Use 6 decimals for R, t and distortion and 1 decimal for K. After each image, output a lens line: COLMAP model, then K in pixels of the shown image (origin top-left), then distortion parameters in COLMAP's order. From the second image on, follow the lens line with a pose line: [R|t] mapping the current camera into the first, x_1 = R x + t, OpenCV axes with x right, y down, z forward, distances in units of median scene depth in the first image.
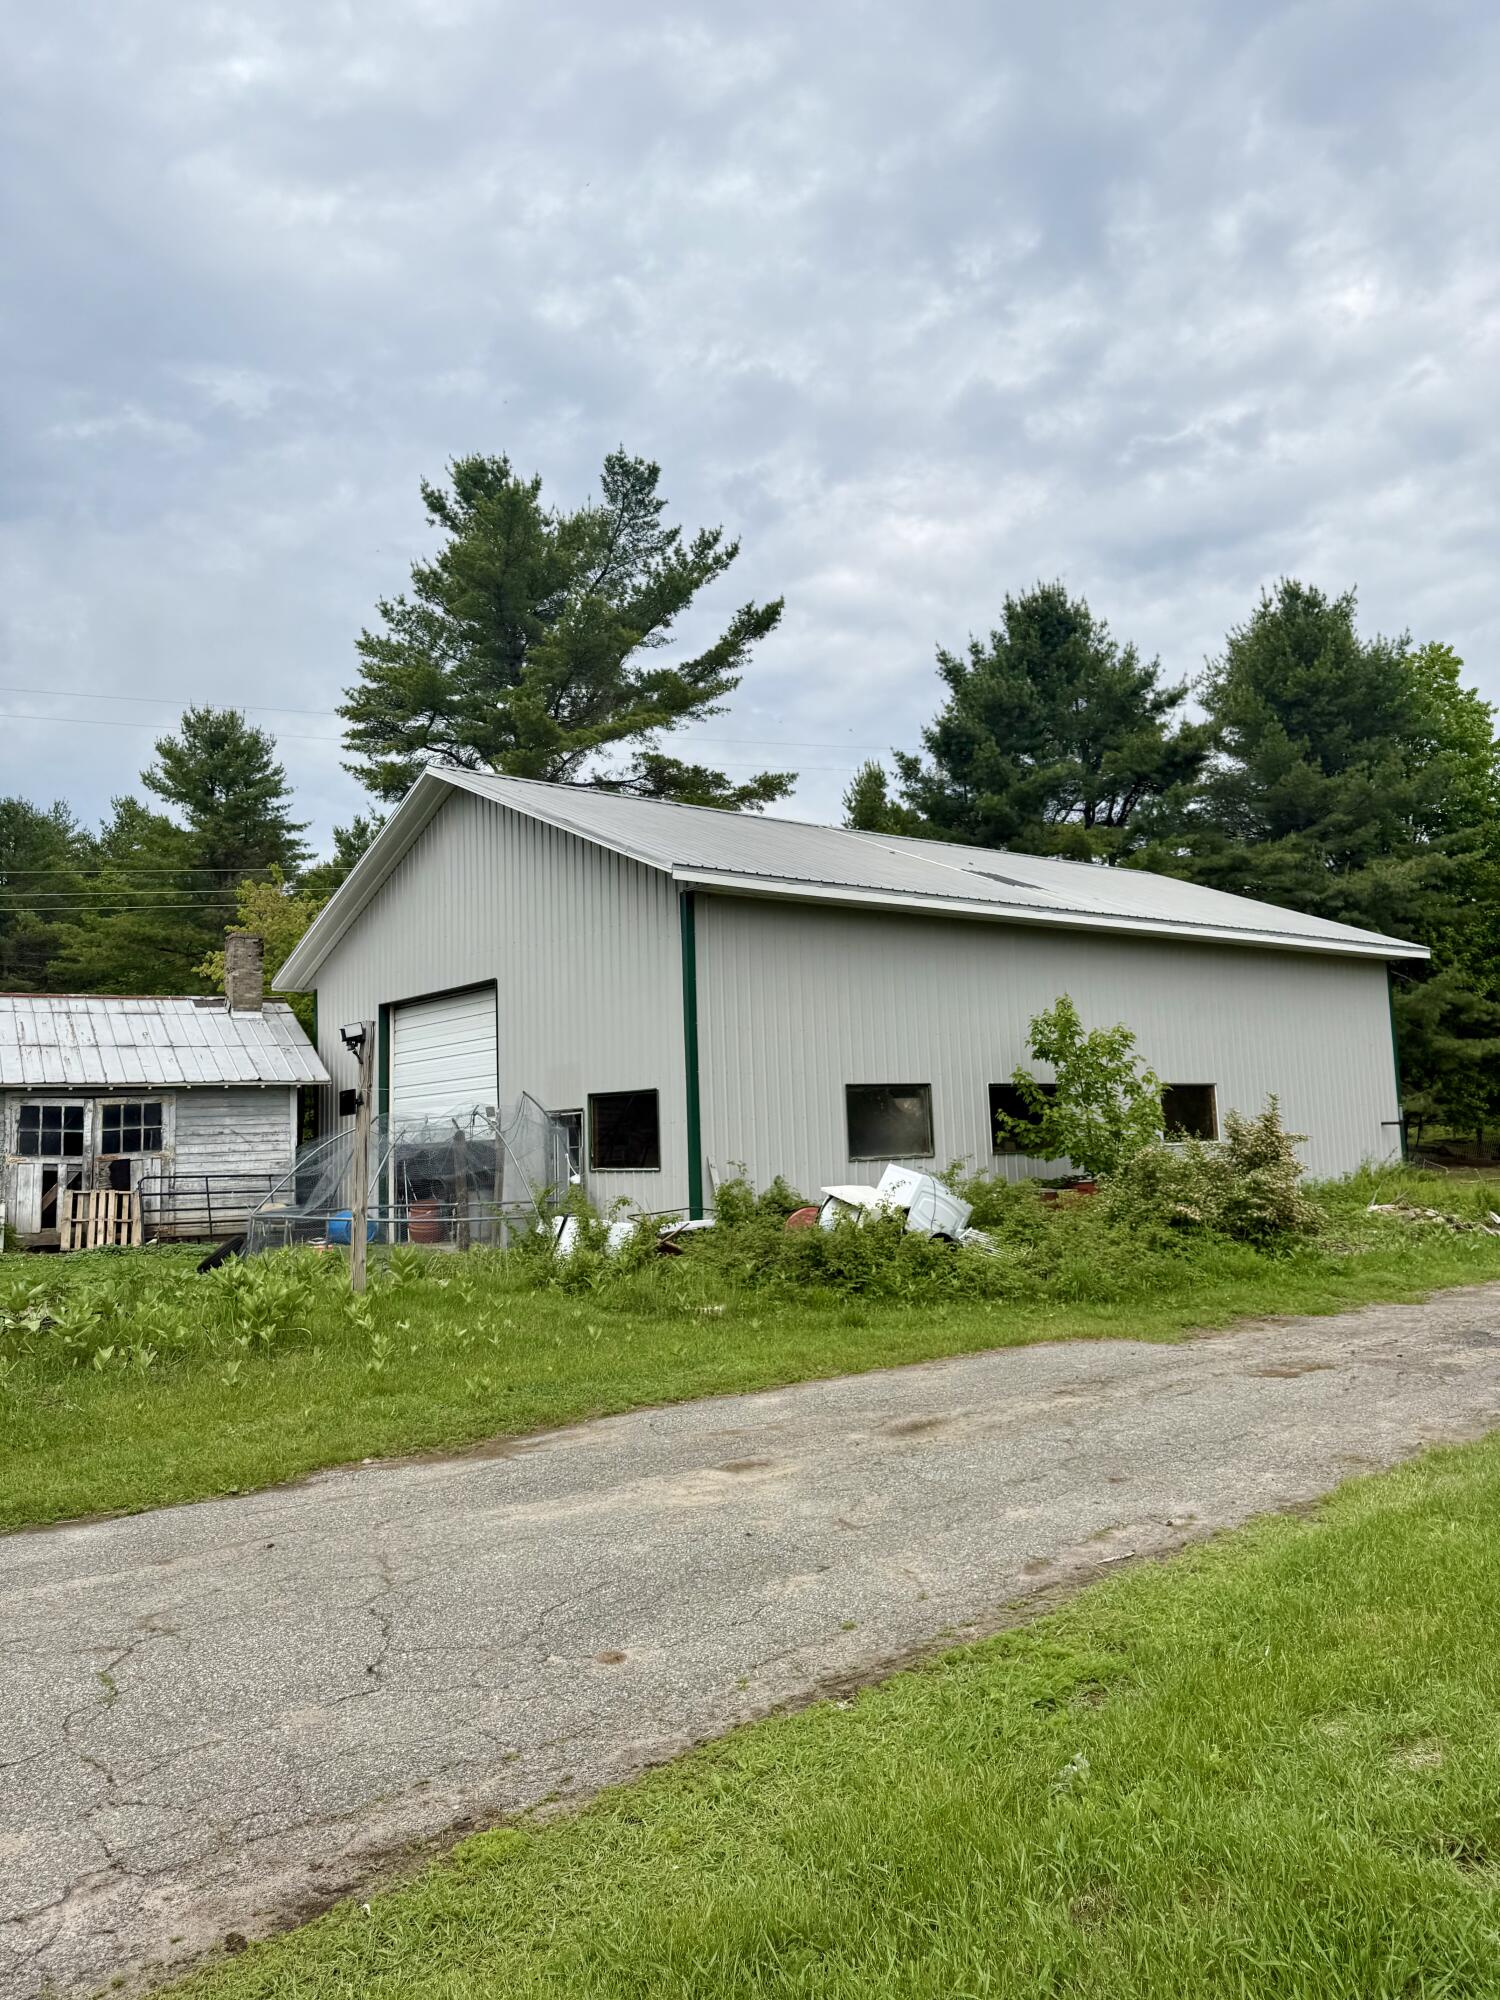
lens RADIAL K [[1416.4, 0, 747.5], [0, 1416.4, 999.6], [0, 0, 1]] dist [0.032278, 0.001967]
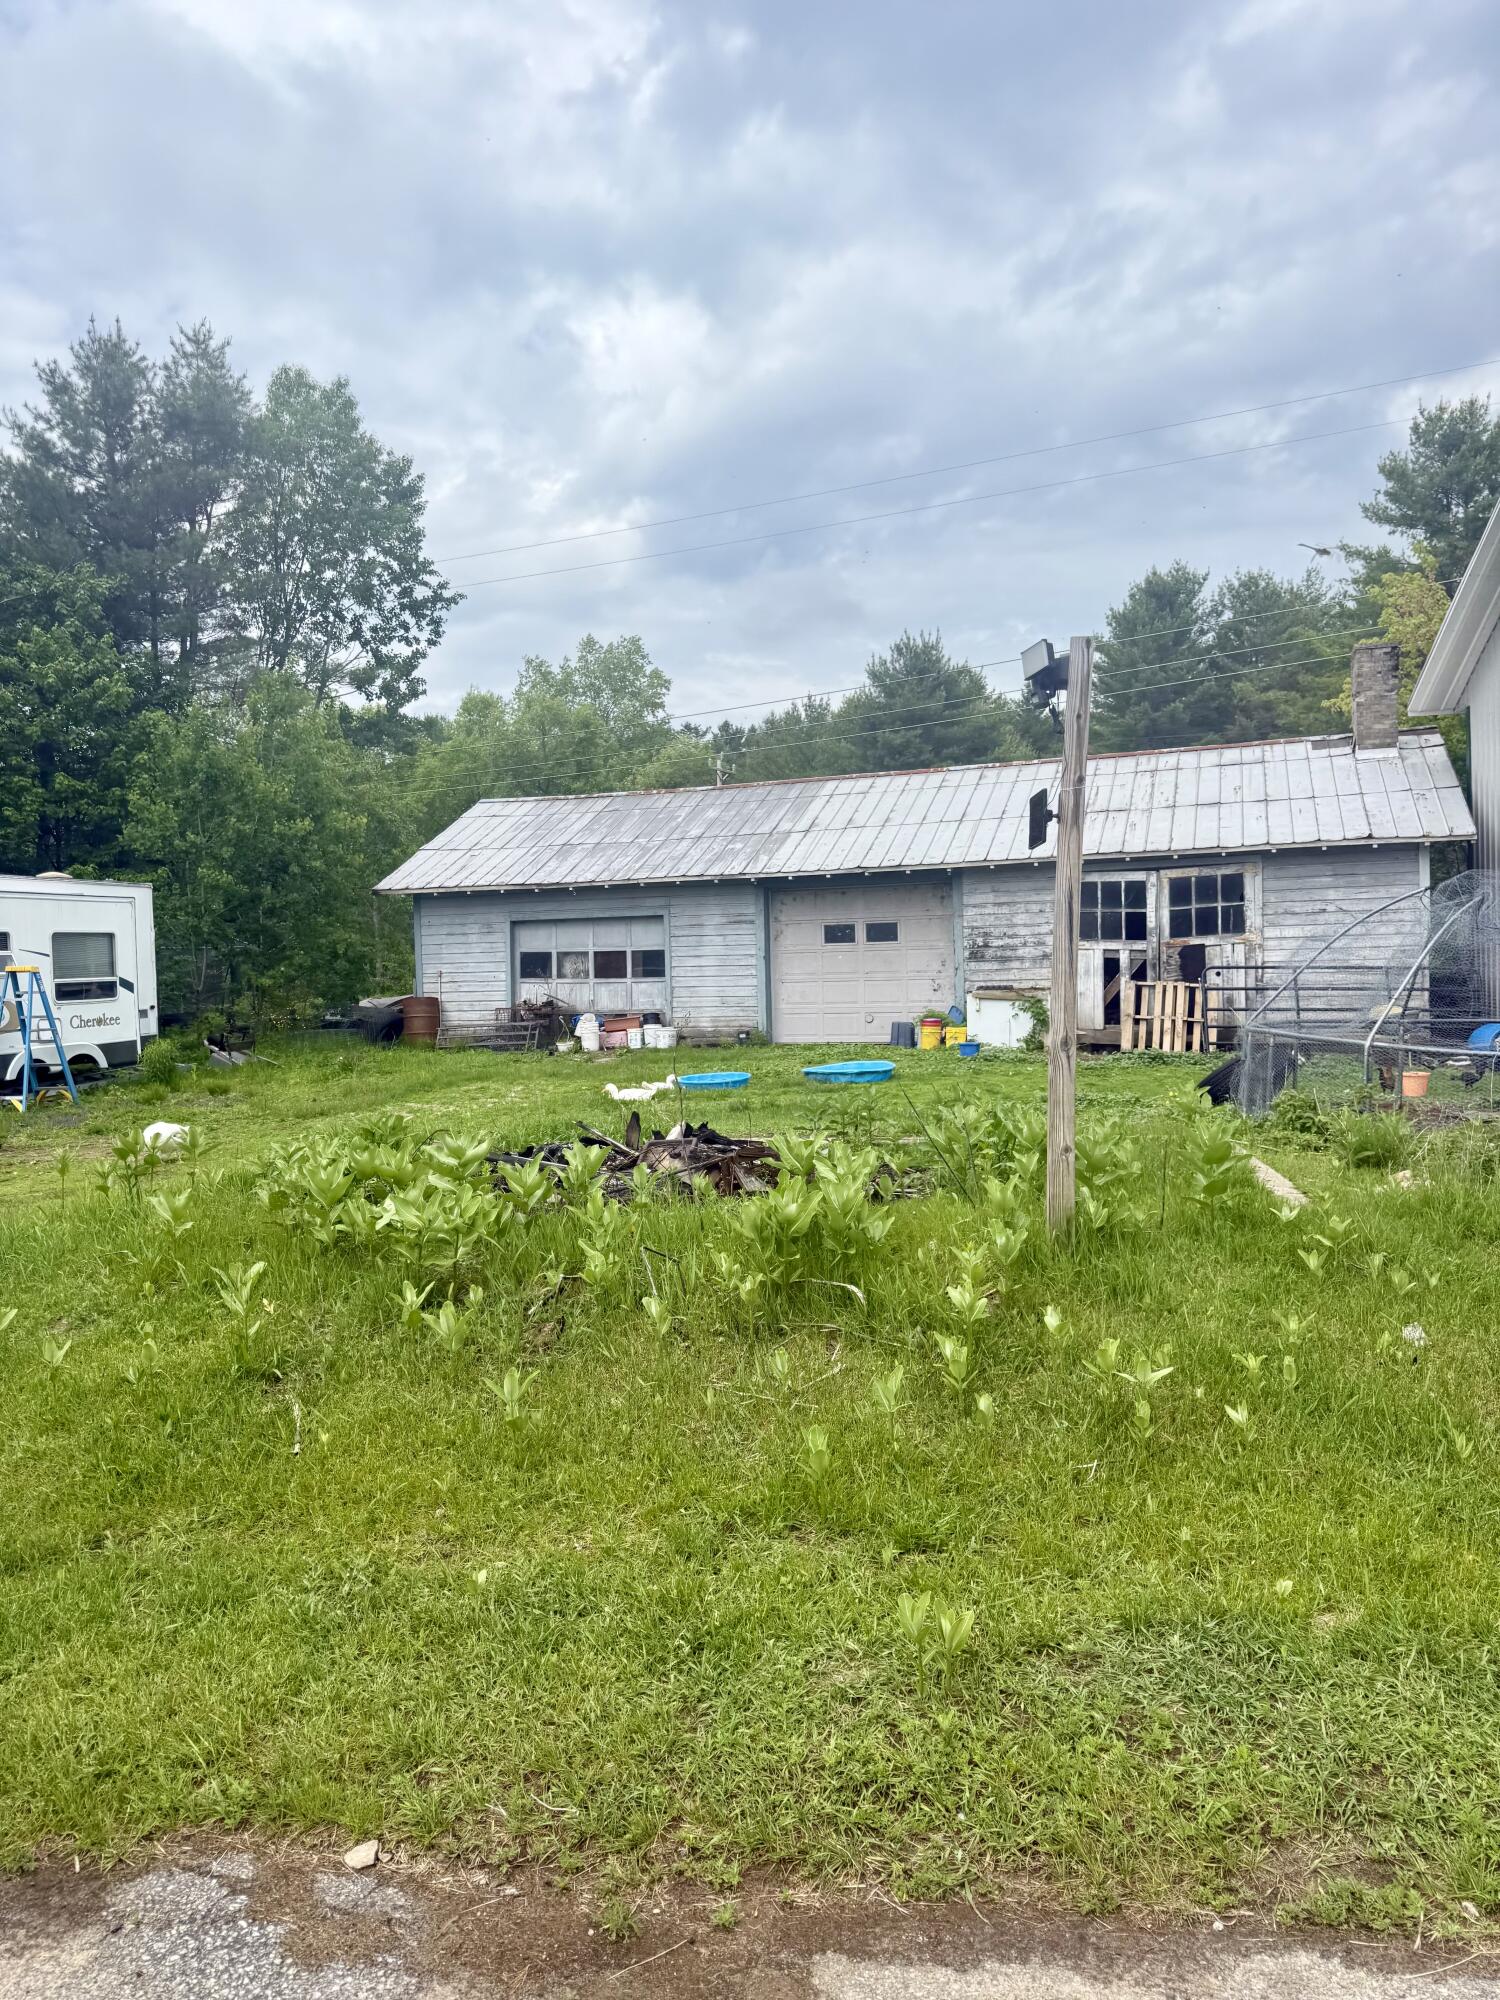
lens RADIAL K [[1416.4, 0, 746.5], [0, 1416.4, 1003.8], [0, 0, 1]] dist [0.032278, 0.001967]
pose [[0.654269, 0.033688, -0.755511, 0.004110], [0.082562, 0.989854, 0.115636, 0.030699], [0.751742, -0.138034, 0.644850, 0.281248]]
